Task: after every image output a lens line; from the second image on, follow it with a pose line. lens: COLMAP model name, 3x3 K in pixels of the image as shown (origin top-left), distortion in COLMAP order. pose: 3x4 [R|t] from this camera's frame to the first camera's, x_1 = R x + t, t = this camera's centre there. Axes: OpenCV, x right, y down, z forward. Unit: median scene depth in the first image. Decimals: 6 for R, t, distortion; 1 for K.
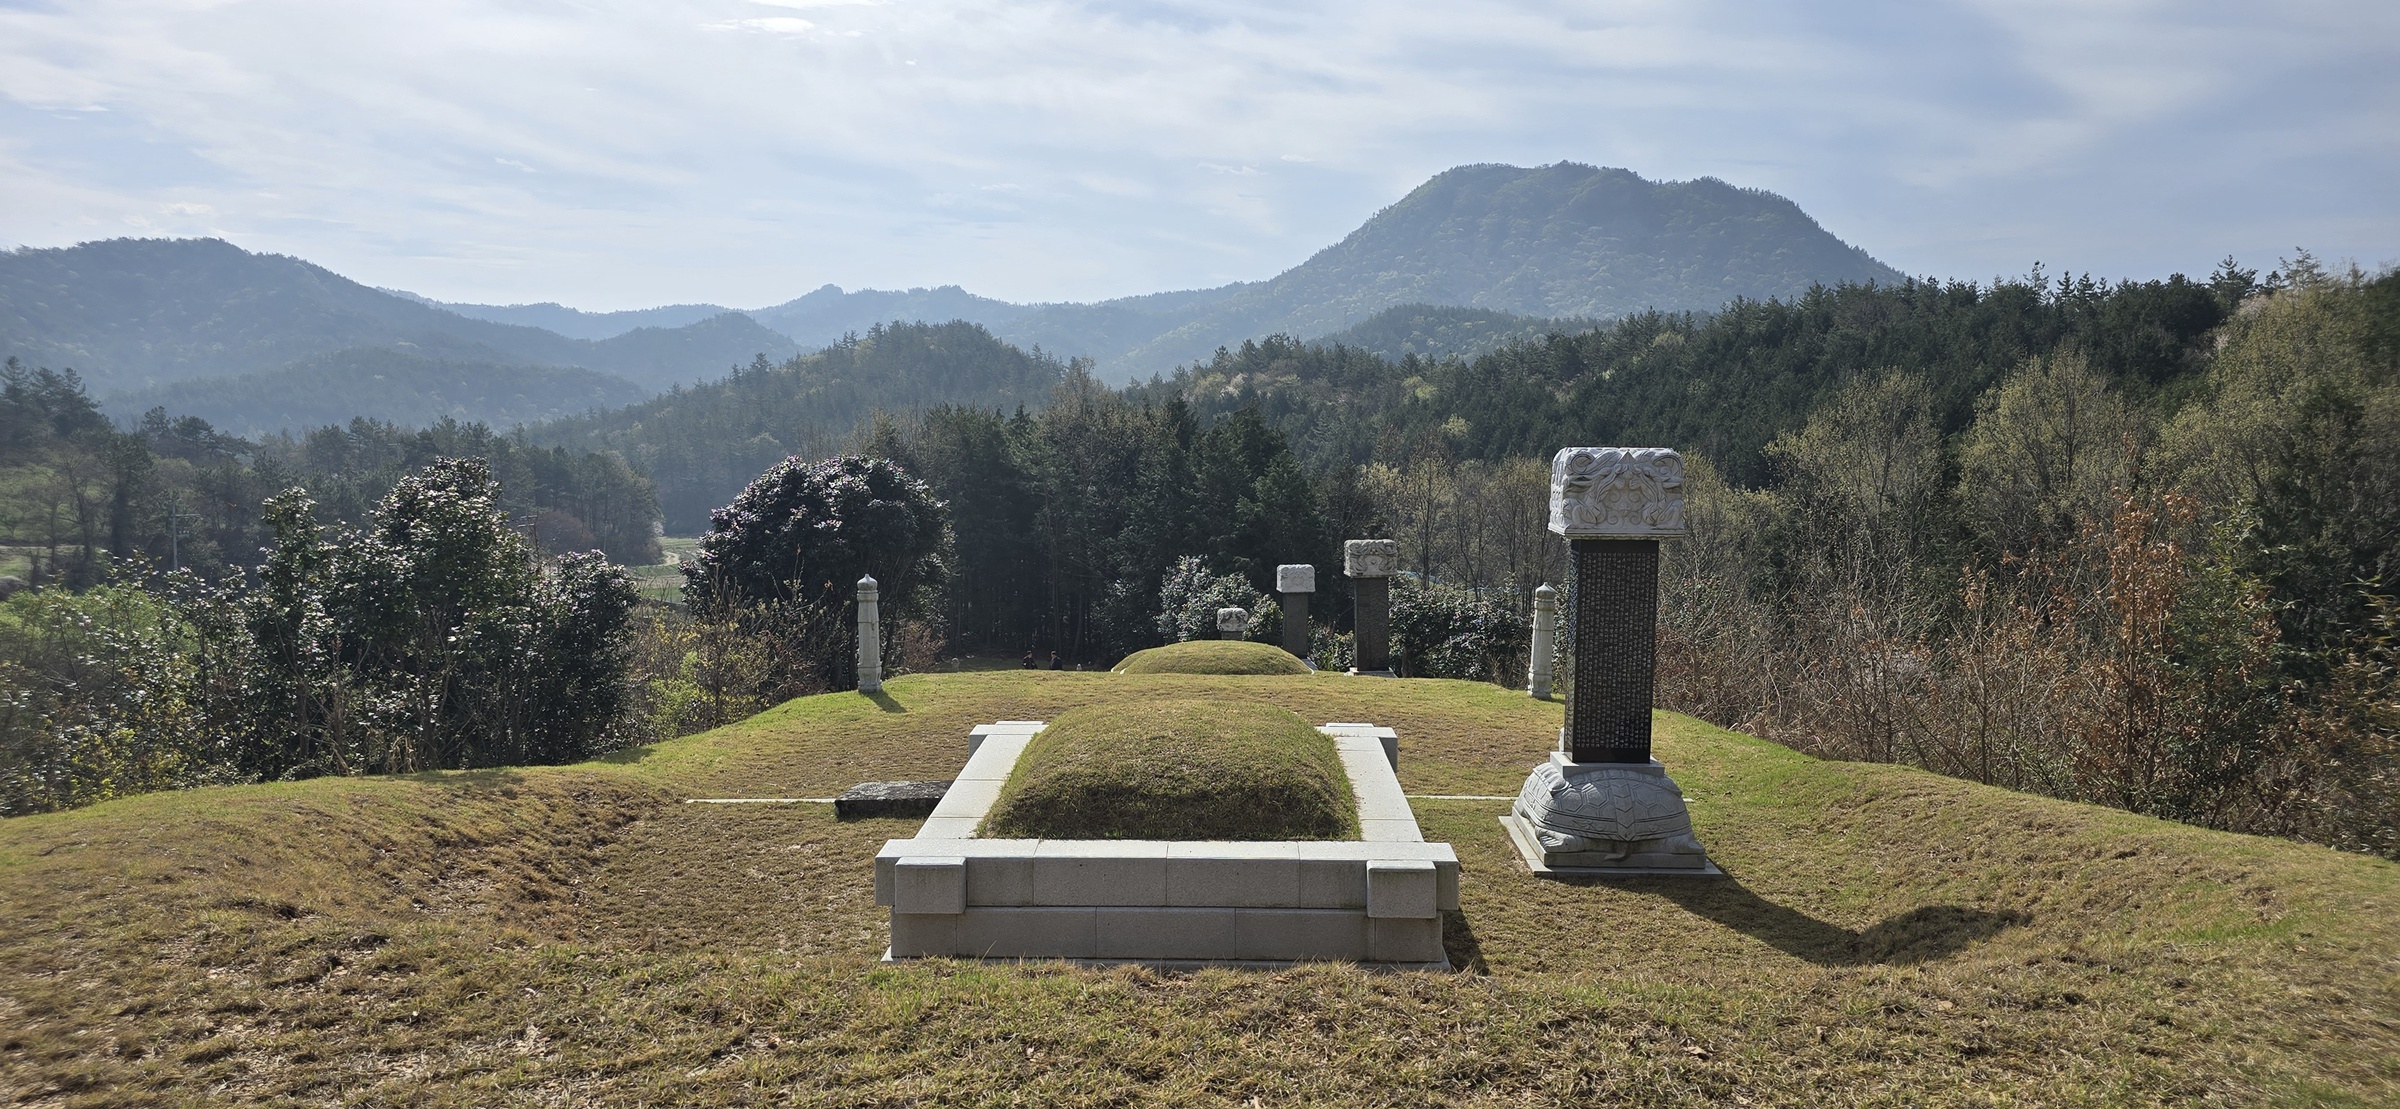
lens RADIAL K [[1723.7, 0, 1200.0], [0, 1723.7, 554.5], [0, 0, 1]] dist [0.068299, -0.002126]
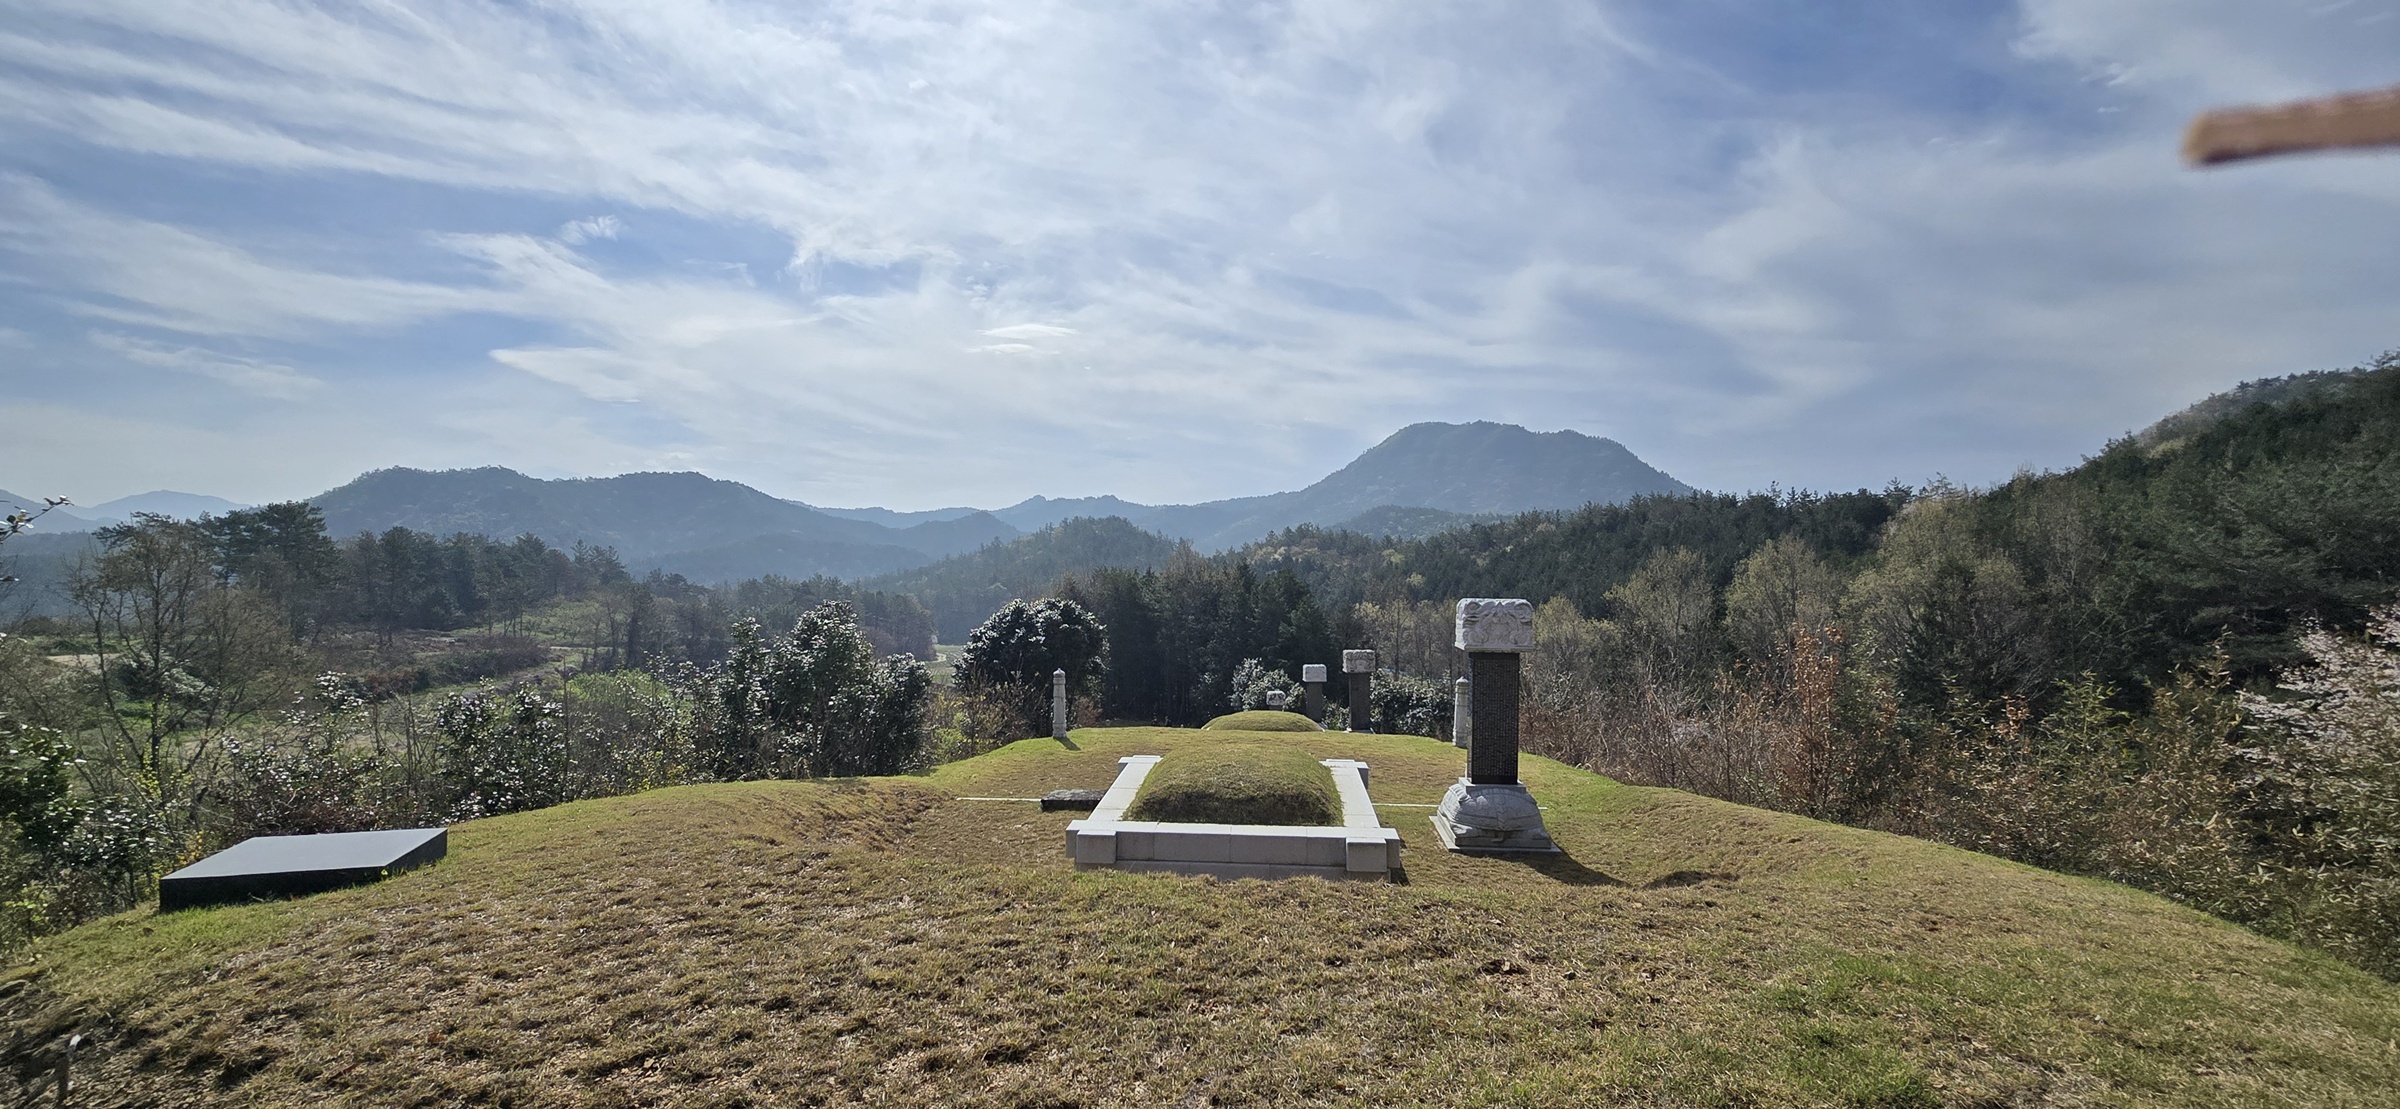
lens RADIAL K [[842.5, 0, 1199.0], [0, 842.5, 582.1], [0, 0, 1]] dist [0.000596, -0.000017]
pose [[0.998854, 0.003476, -0.047742, -0.016987], [-0.007971, 0.995513, -0.094288, 0.004244], [0.047200, 0.094561, 0.994399, 0.192684]]
